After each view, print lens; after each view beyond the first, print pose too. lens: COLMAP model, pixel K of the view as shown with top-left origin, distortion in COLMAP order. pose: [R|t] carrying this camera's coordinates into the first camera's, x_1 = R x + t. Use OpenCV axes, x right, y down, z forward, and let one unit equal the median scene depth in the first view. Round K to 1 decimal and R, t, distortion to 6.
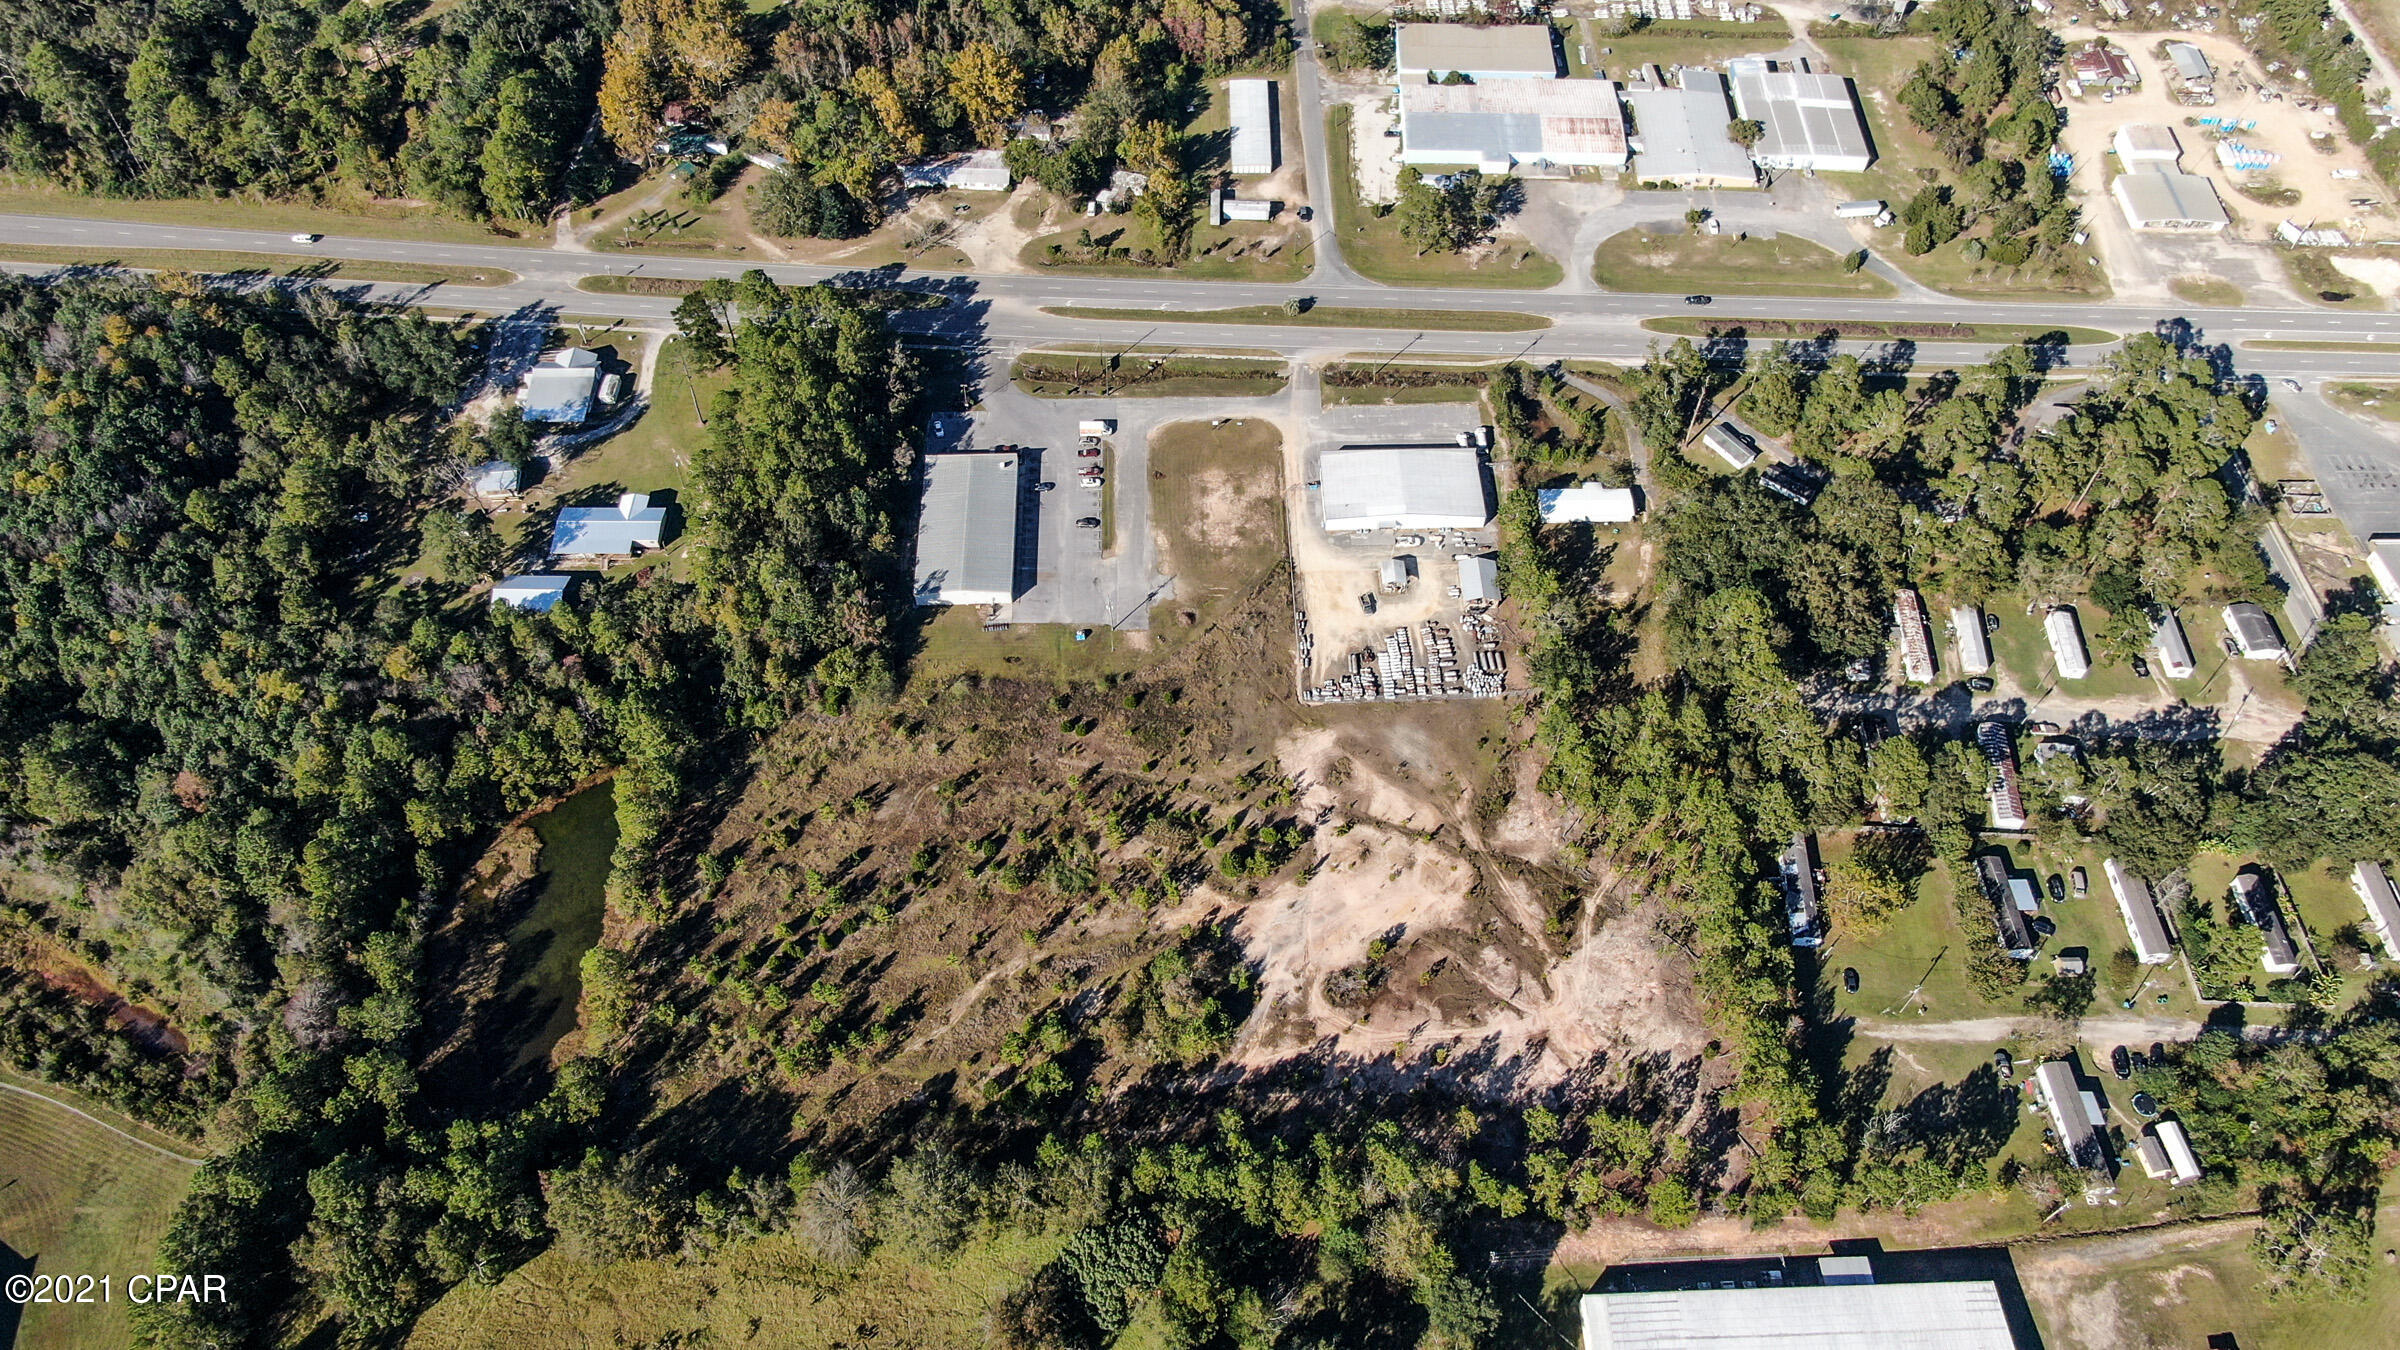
lens RADIAL K [[1723.7, 0, 1202.8], [0, 1723.7, 686.3], [0, 0, 1]] dist [-0.022439, 0.008799]
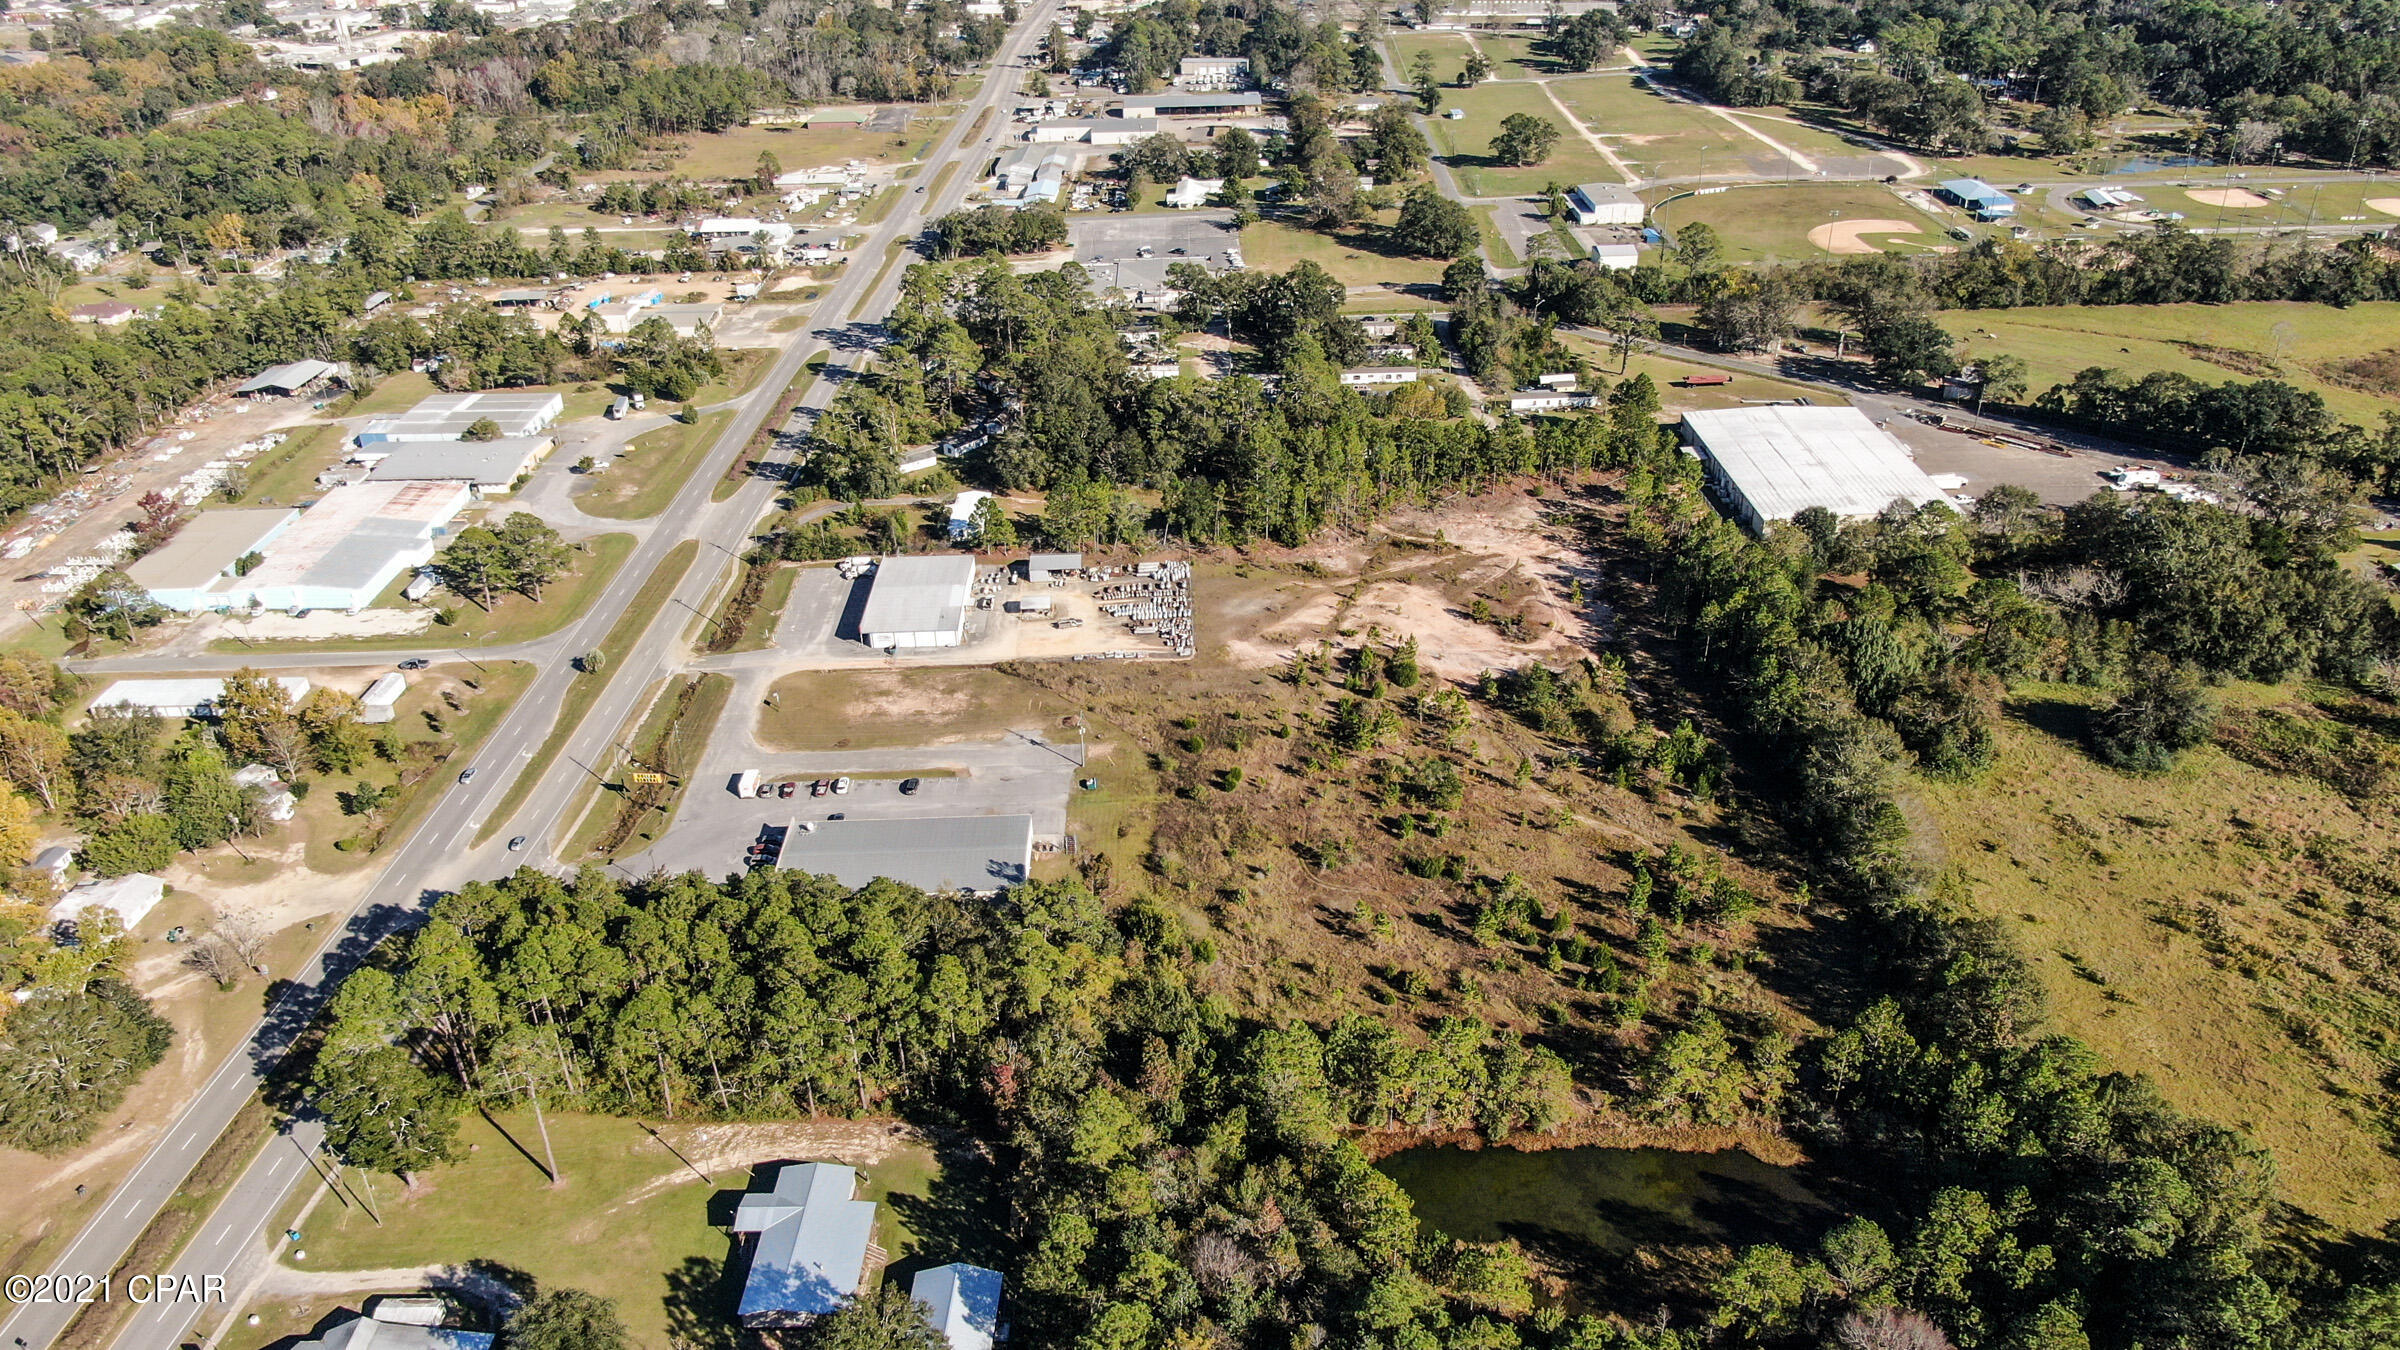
lens RADIAL K [[1723.7, 0, 1210.6], [0, 1723.7, 668.7], [0, 0, 1]] dist [-0.022439, 0.008799]
pose [[0.000445, -0.484395, 0.874849, -0.823485], [0.818086, 0.503299, 0.278256, -0.258191], [-0.575096, 0.715578, 0.396501, 0.646285]]
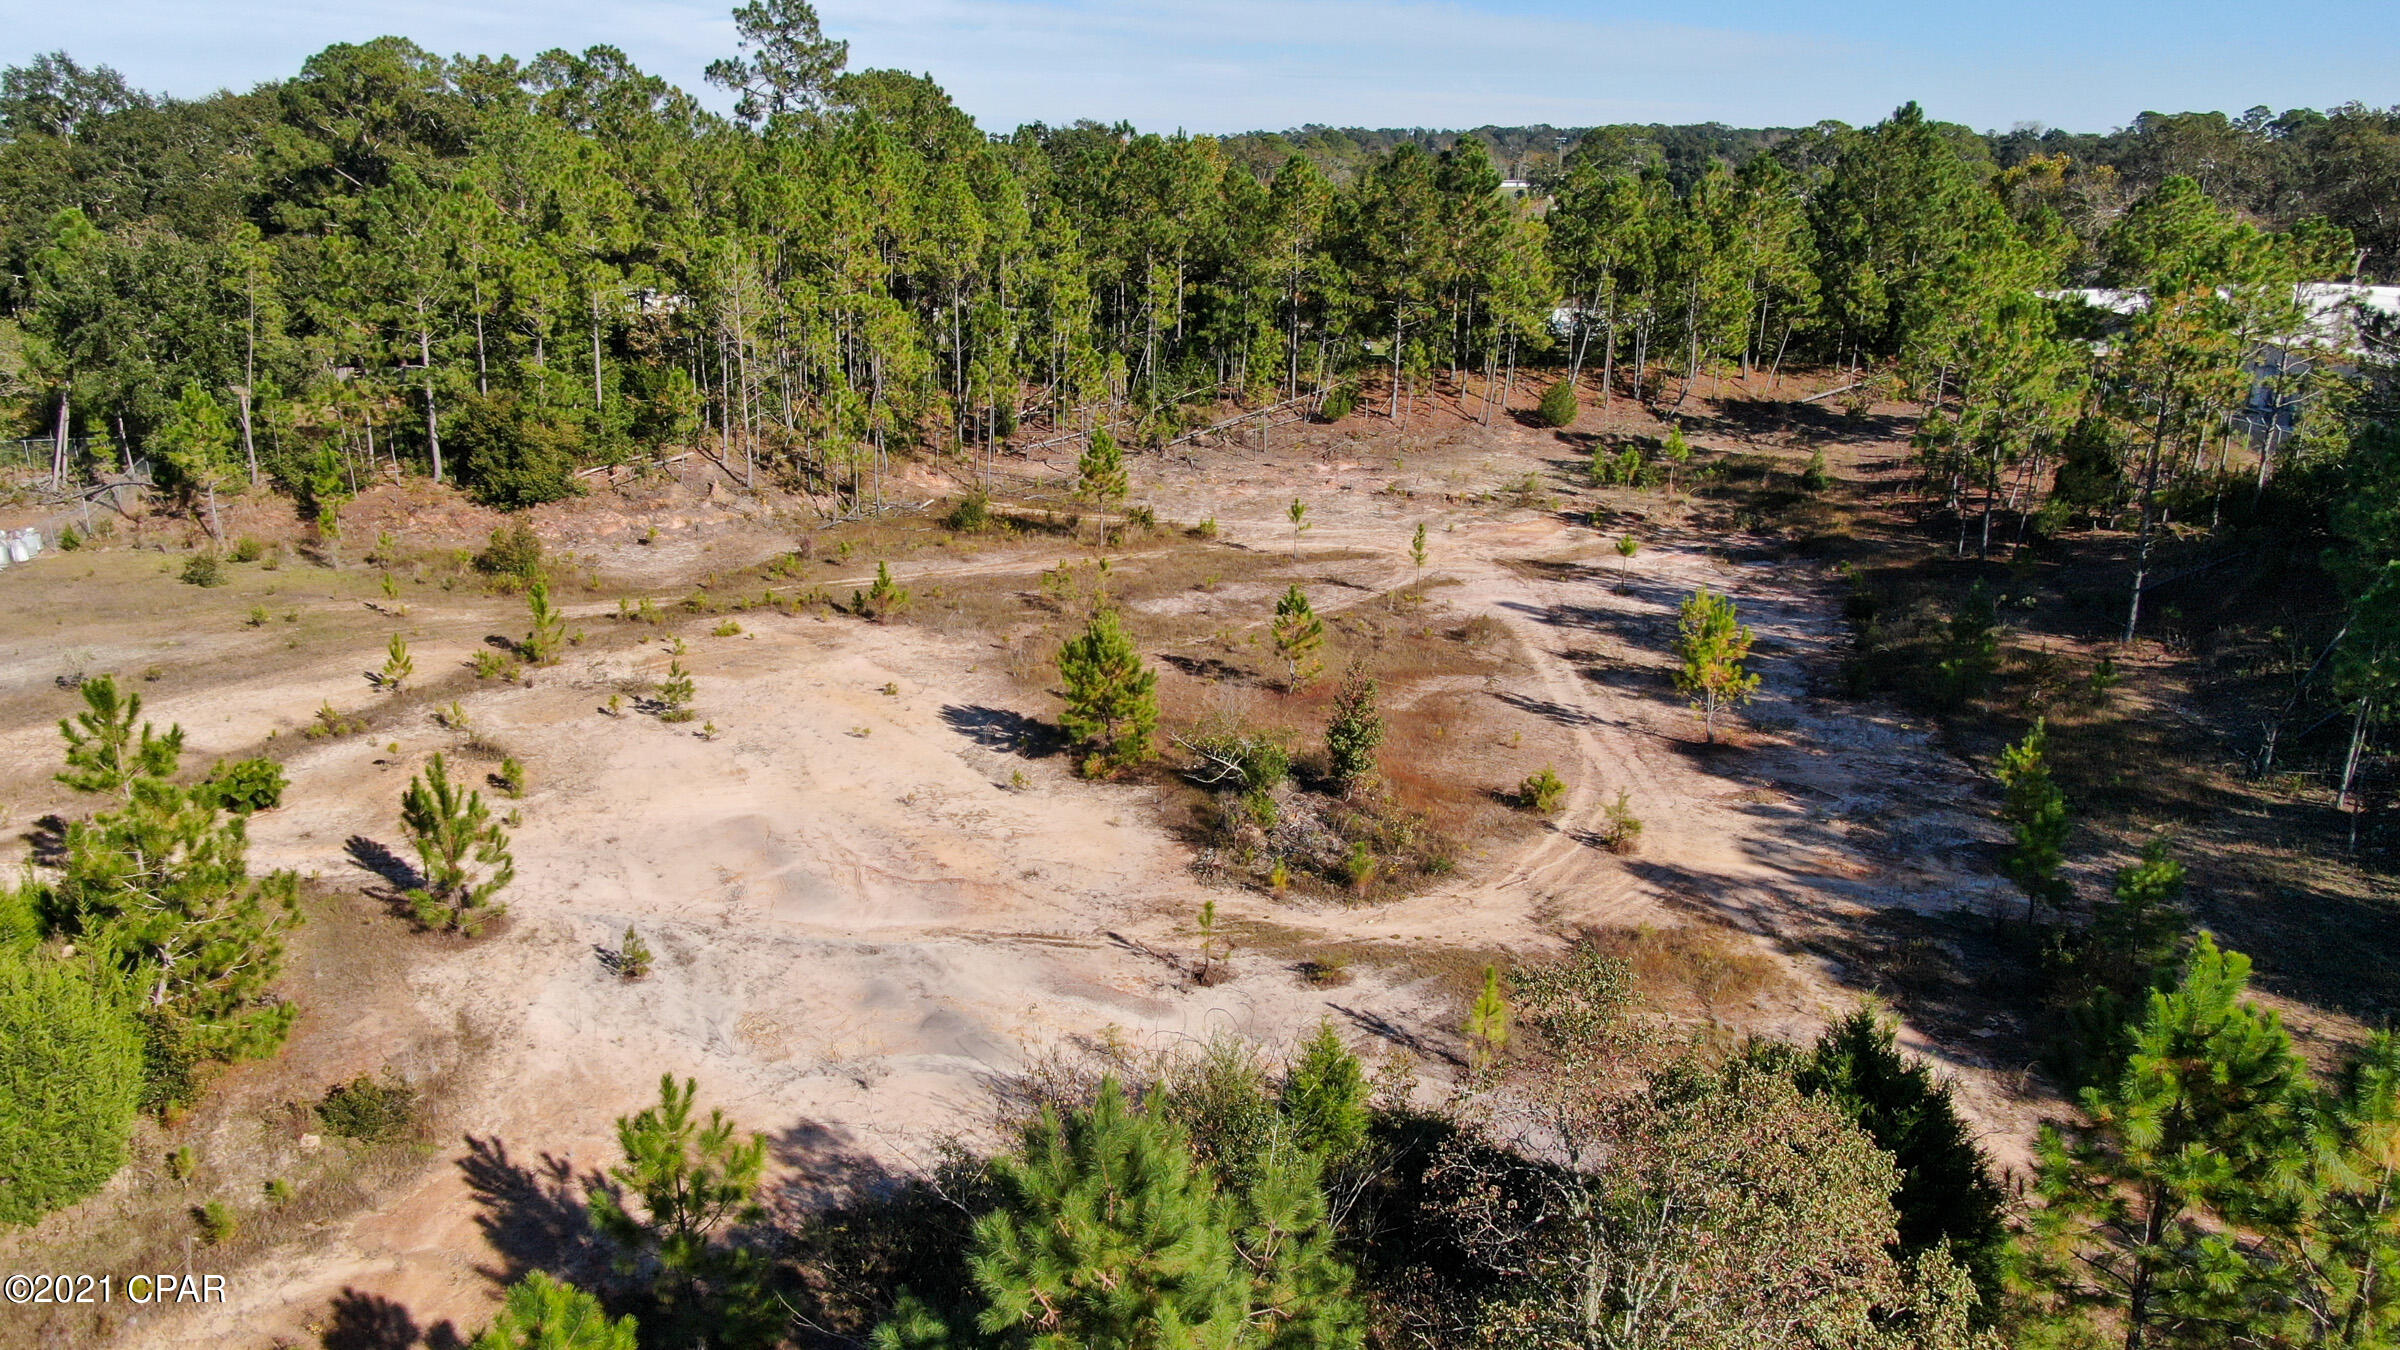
lens RADIAL K [[1723.7, 0, 1220.1], [0, 1723.7, 673.2], [0, 0, 1]] dist [-0.022439, 0.008799]
pose [[0.066873, -0.295294, 0.953063, -0.060648], [0.799697, 0.587080, 0.125786, 0.129665], [-0.596668, 0.753750, 0.275405, 0.883686]]
